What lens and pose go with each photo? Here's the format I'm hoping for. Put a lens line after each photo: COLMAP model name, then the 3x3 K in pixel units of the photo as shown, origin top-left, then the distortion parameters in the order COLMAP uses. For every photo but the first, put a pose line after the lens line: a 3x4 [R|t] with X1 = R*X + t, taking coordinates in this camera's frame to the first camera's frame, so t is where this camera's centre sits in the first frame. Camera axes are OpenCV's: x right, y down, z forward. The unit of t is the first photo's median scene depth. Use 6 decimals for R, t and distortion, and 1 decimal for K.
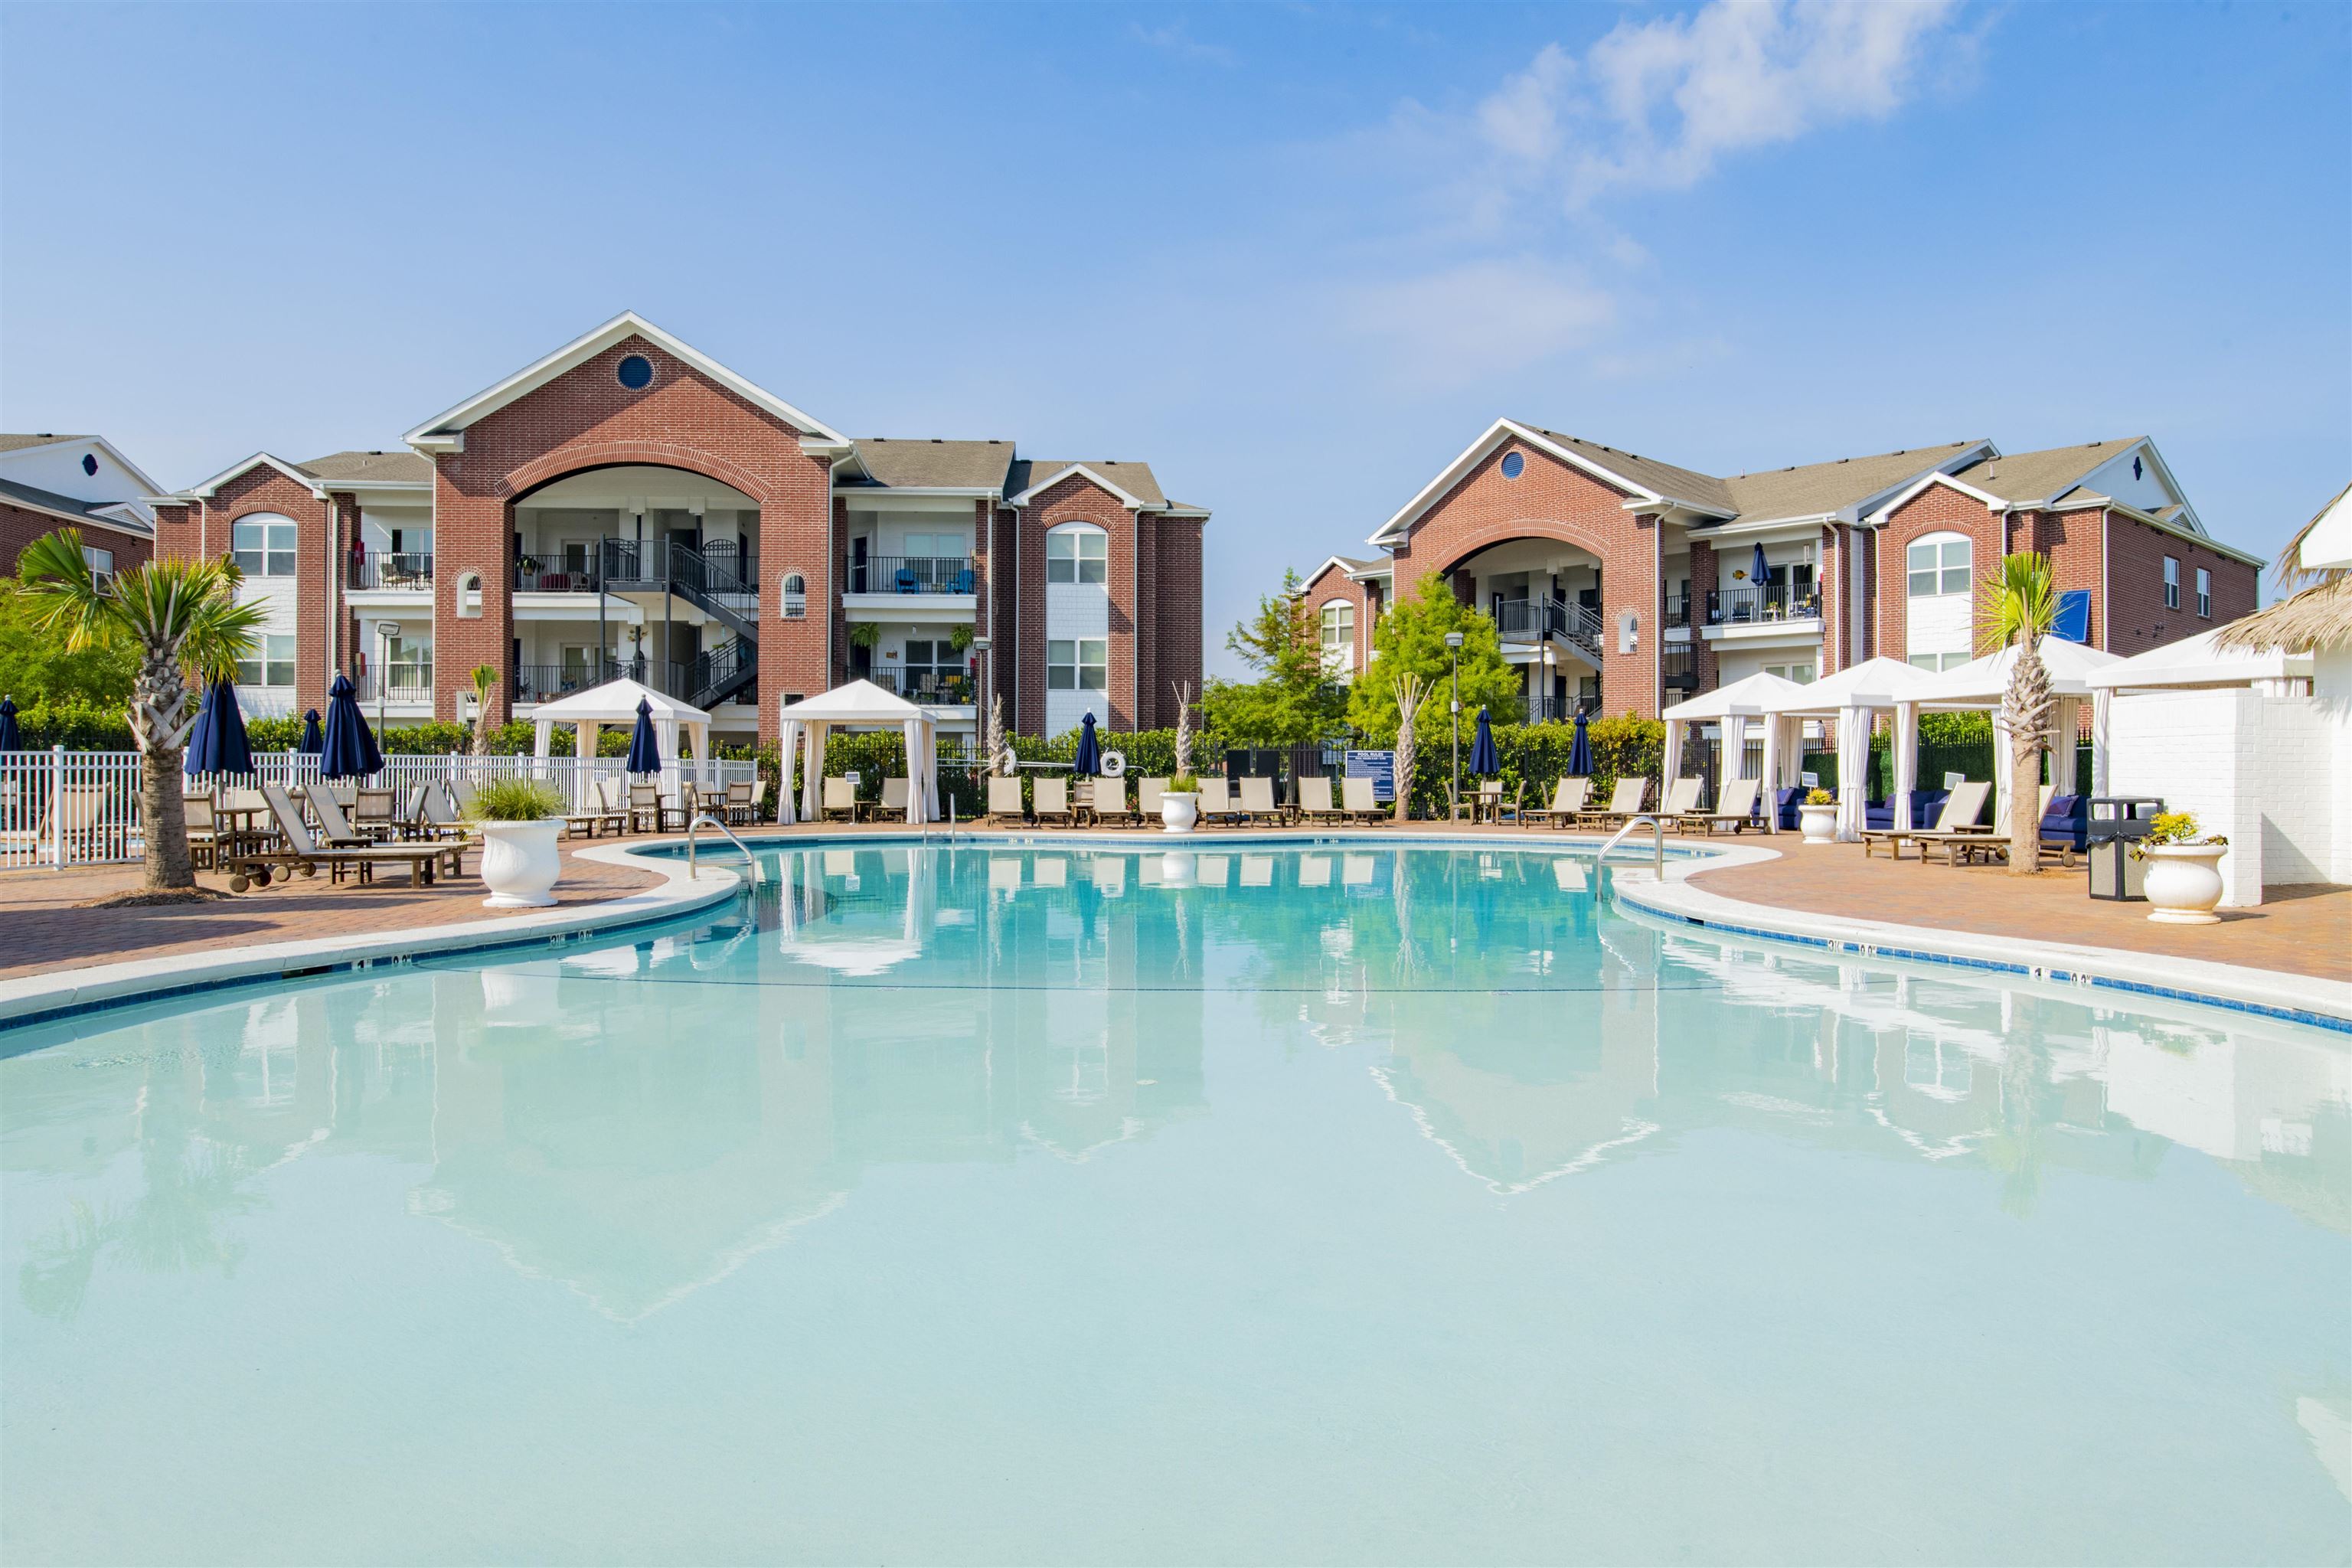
lens RADIAL K [[1565.6, 0, 1176.0], [0, 1565.6, 784.0], [0, 0, 1]] dist [-0.104531, 0.116264]
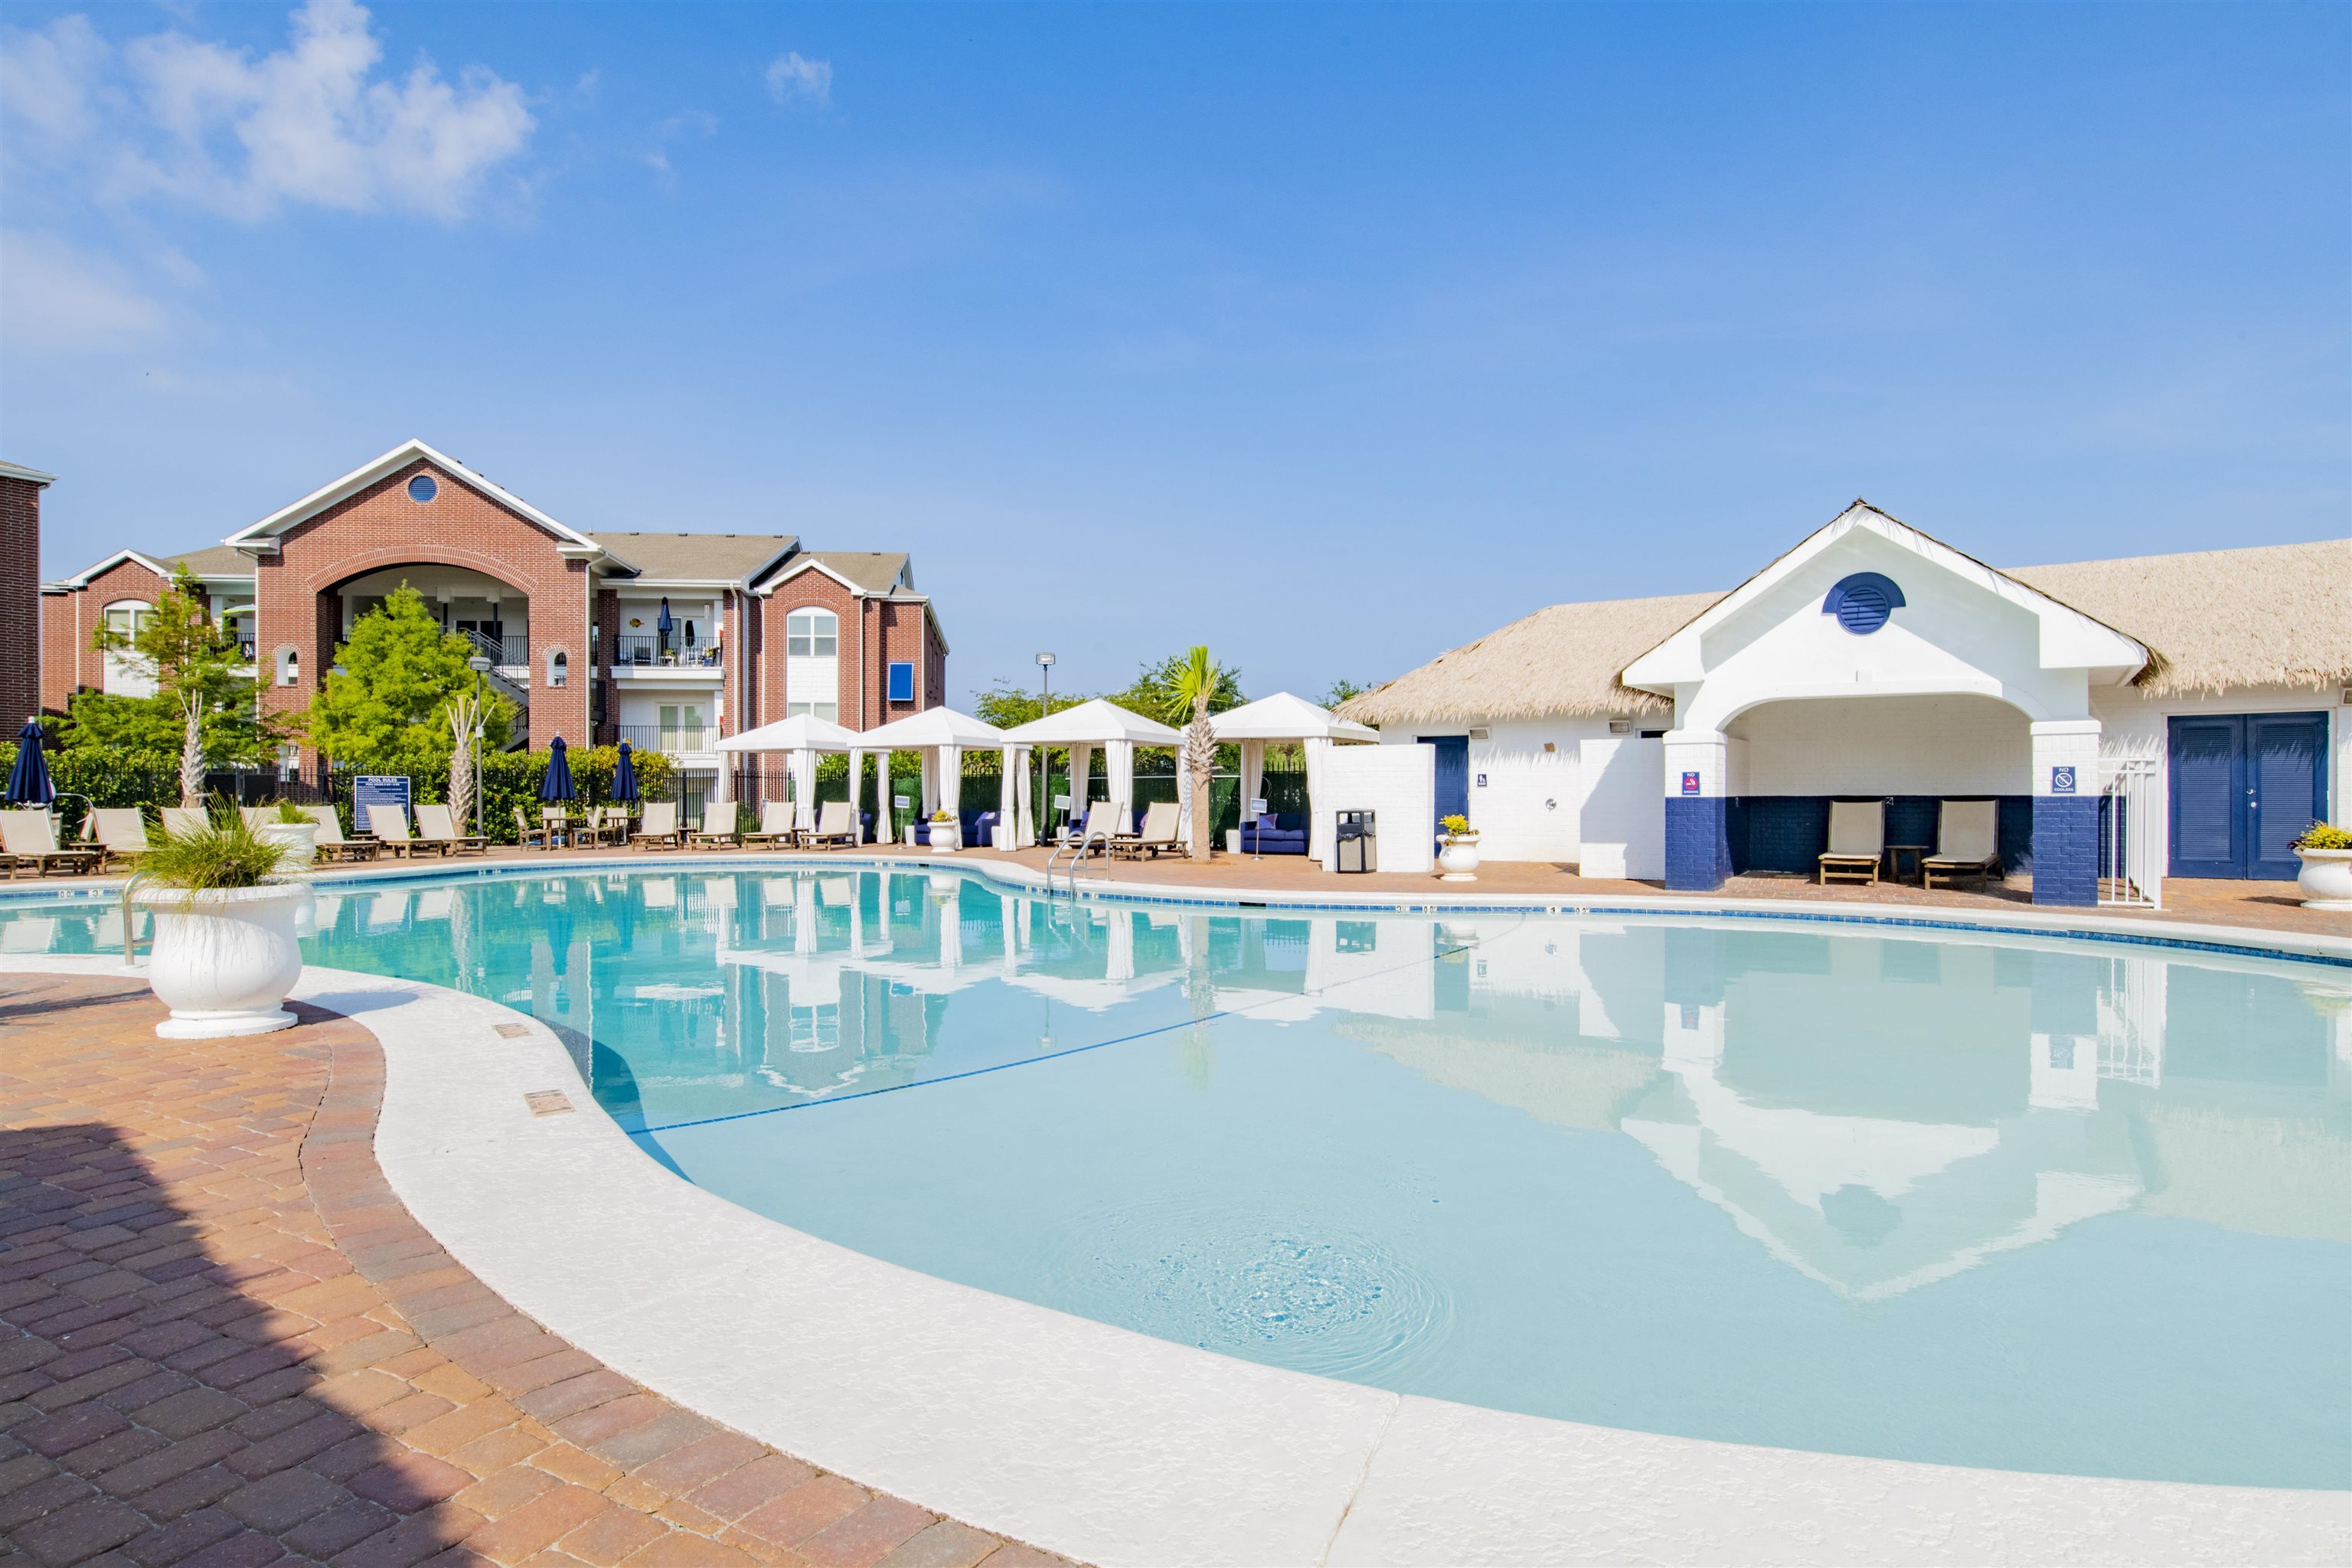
lens RADIAL K [[1293.0, 0, 1176.0], [0, 1293.0, 784.0], [0, 0, 1]] dist [-0.004749, -0.002909]
pose [[0.557268, 0.004552, 0.830320, -0.209030], [0.010383, 0.999869, -0.012451, -0.001549], [-0.830268, 0.015560, 0.557147, 0.151433]]
